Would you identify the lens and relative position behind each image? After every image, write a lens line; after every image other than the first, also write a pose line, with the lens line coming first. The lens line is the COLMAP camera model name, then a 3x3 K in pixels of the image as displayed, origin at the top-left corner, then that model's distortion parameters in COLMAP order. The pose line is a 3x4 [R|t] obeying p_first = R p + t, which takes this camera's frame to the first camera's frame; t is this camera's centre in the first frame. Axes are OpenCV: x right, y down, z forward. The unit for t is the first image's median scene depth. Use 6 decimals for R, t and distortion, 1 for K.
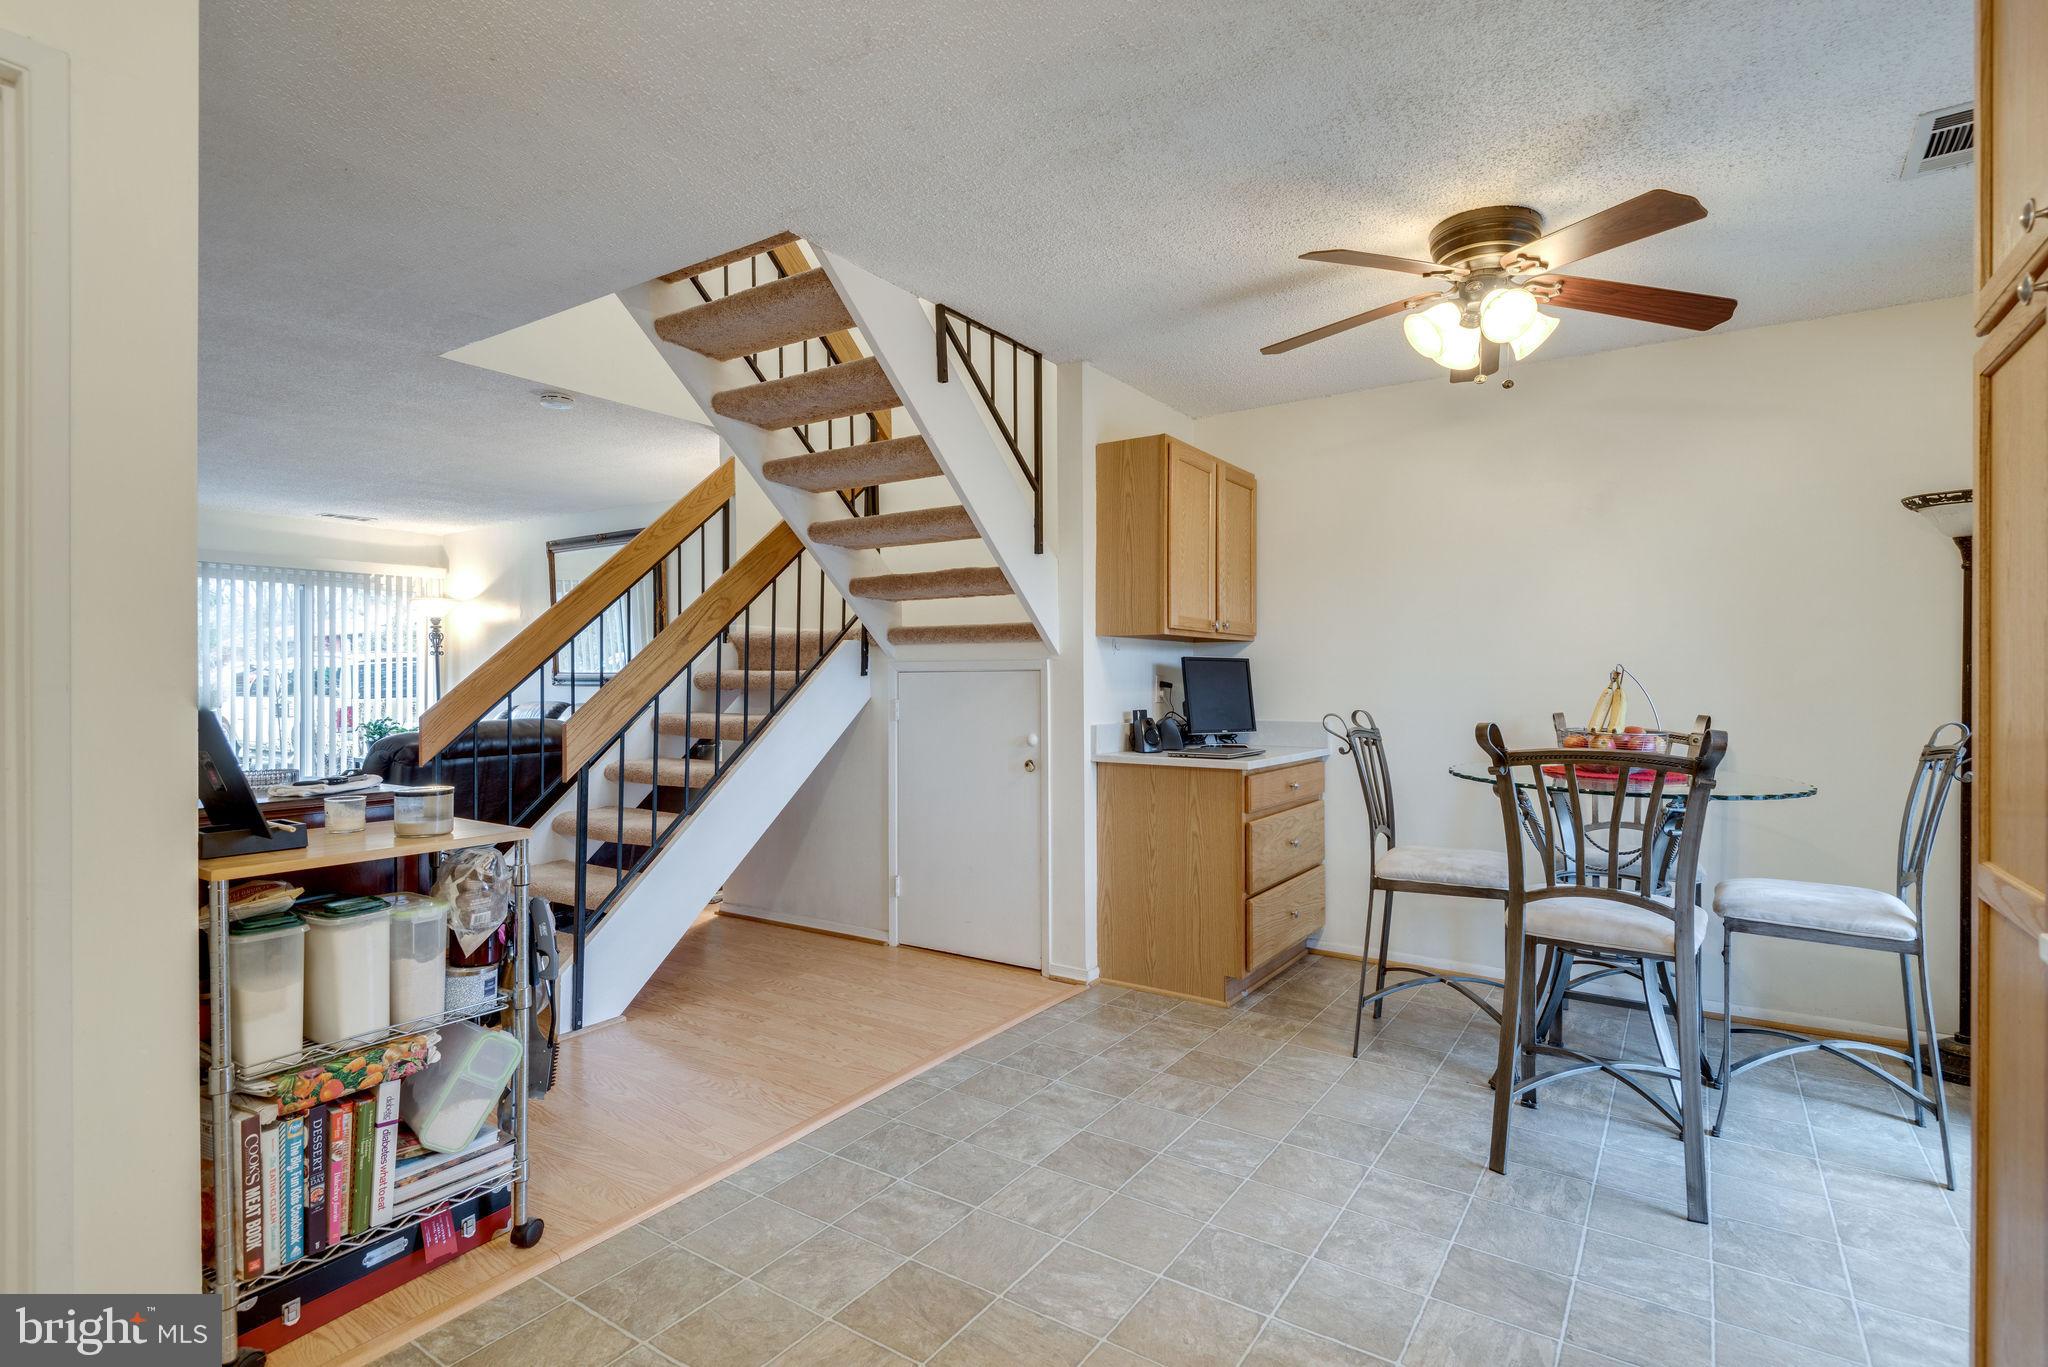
lens RADIAL K [[981.7, 0, 1036.1], [0, 981.7, 677.1], [0, 0, 1]] dist [0.015474, -0.011836]
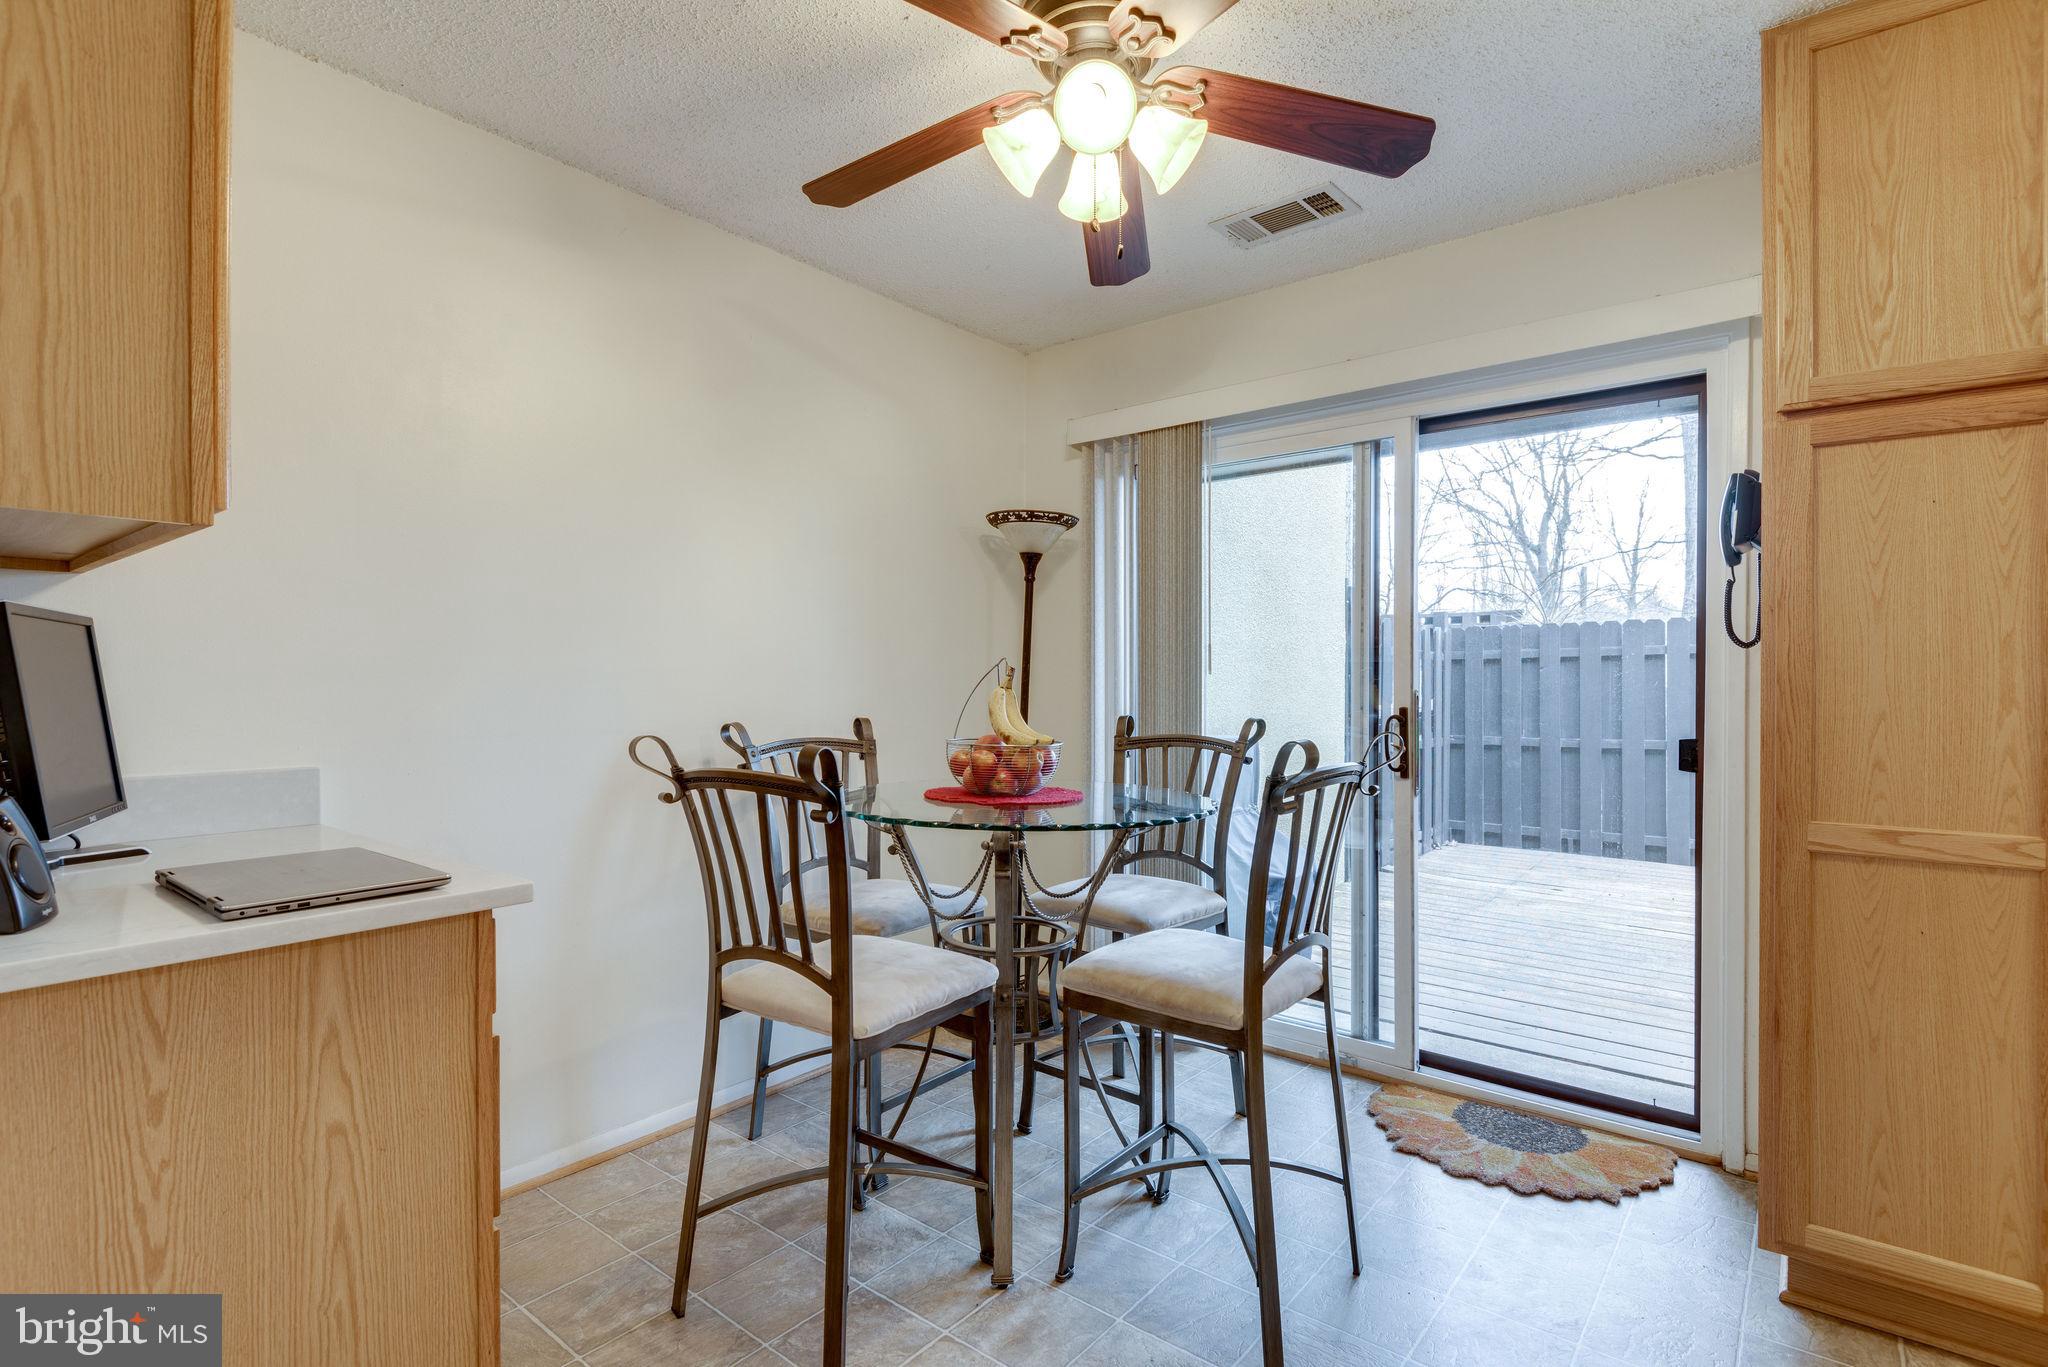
lens RADIAL K [[981.7, 0, 1027.4], [0, 981.7, 683.1], [0, 0, 1]] dist [0.015474, -0.011836]
pose [[0.089933, -0.005028, 0.995935, -0.151332], [-0.005612, 0.999969, 0.005556, 0.002000], [-0.995932, -0.006089, 0.089902, 0.705443]]
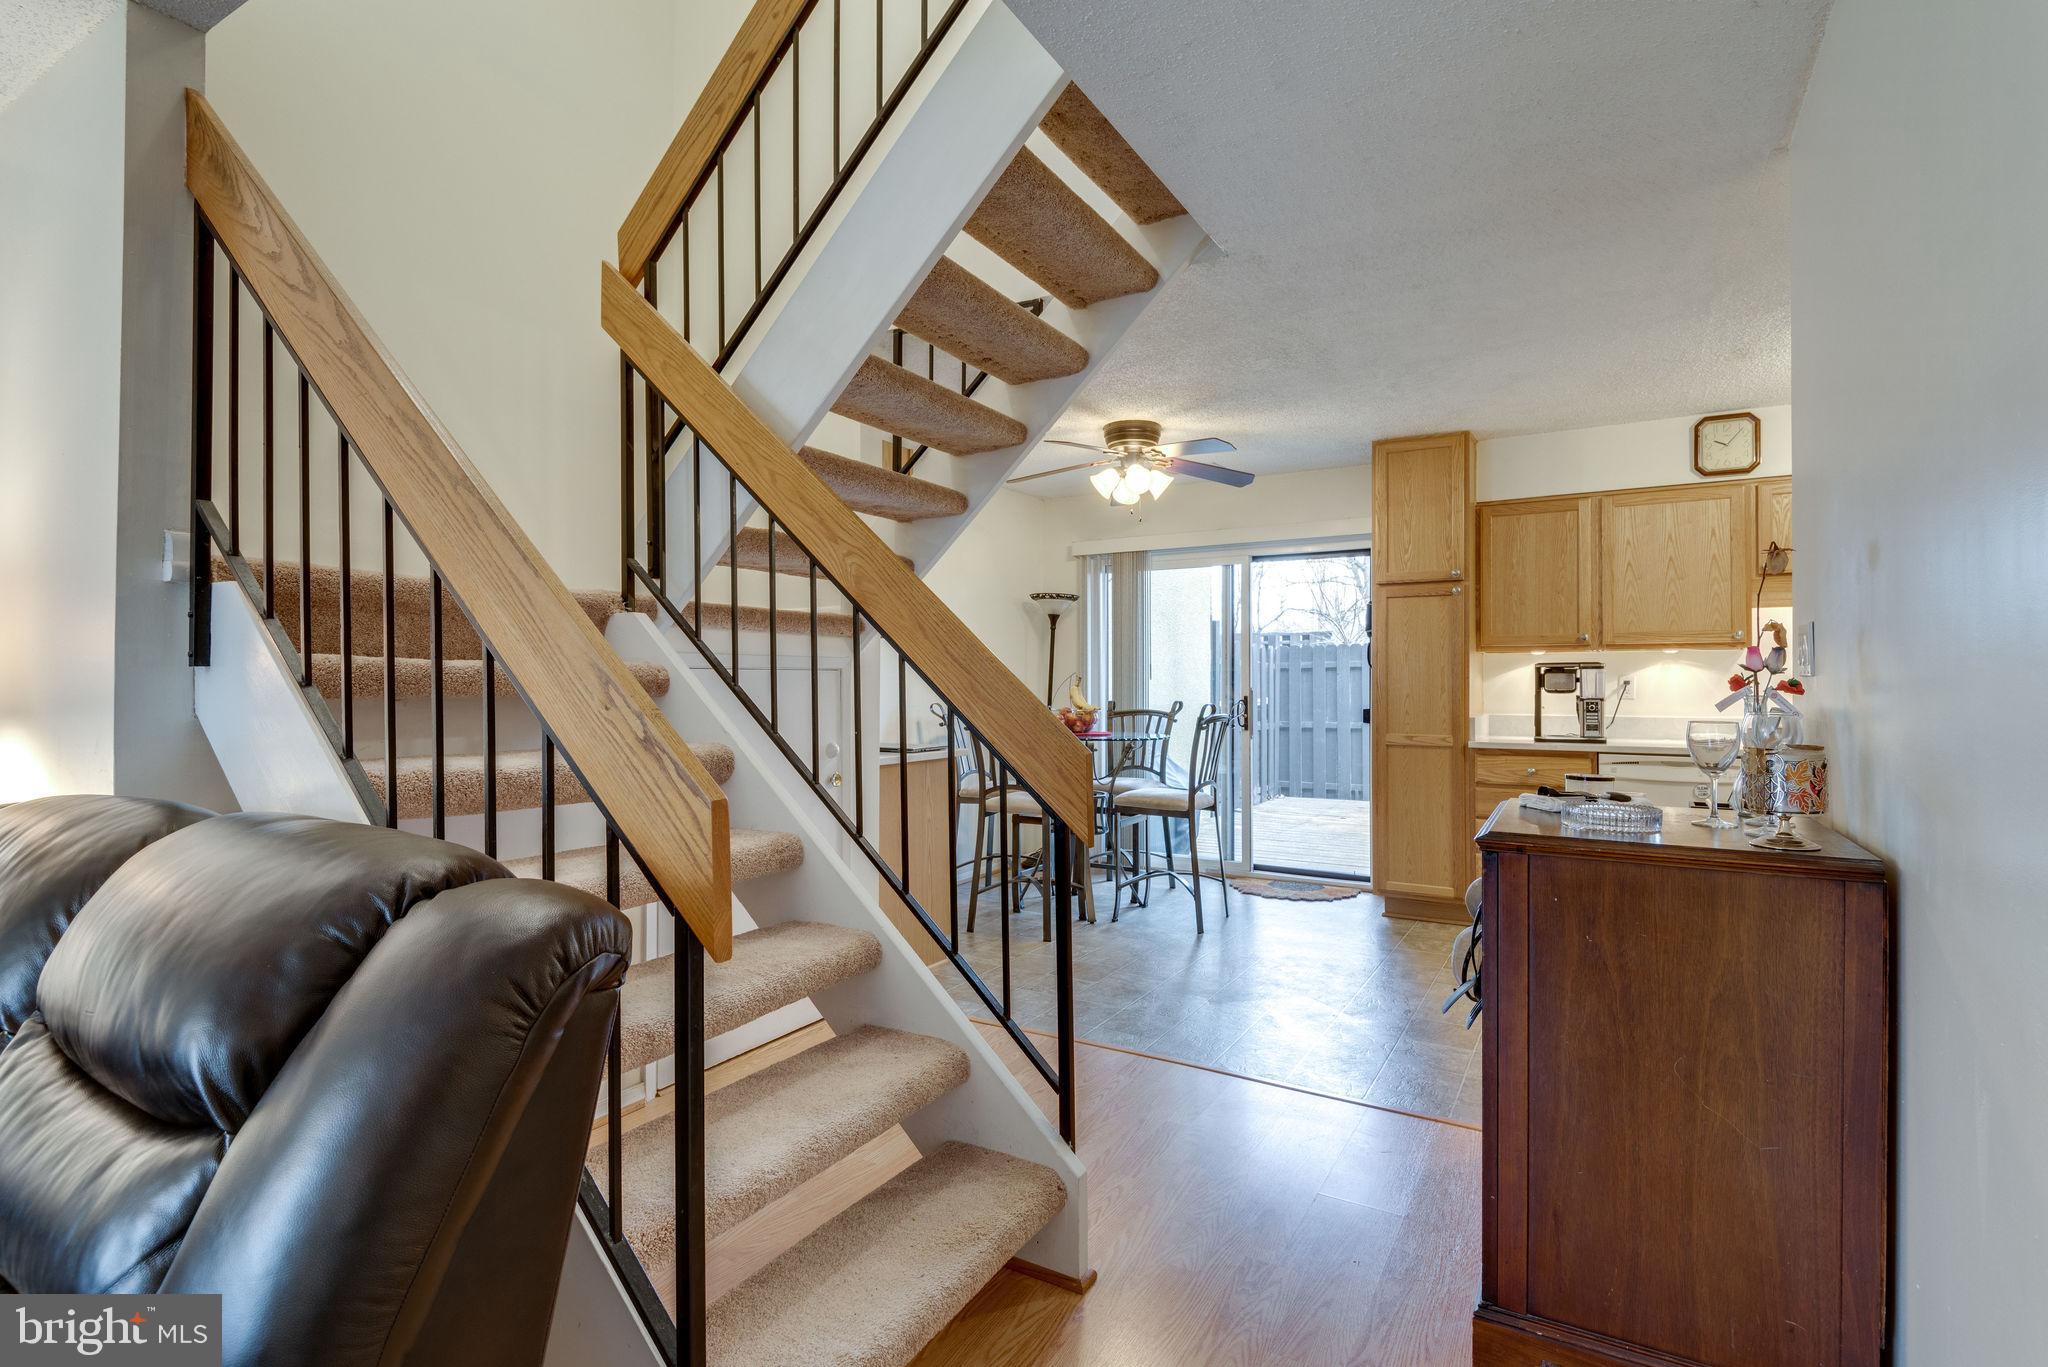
lens RADIAL K [[981.7, 0, 1021.7], [0, 981.7, 688.2], [0, 0, 1]] dist [0.015474, -0.011836]
pose [[-0.046544, -0.006554, 0.998895, -1.304019], [-0.004617, 0.999969, 0.006346, 0.003811], [-0.998906, -0.004316, -0.046573, 1.020412]]
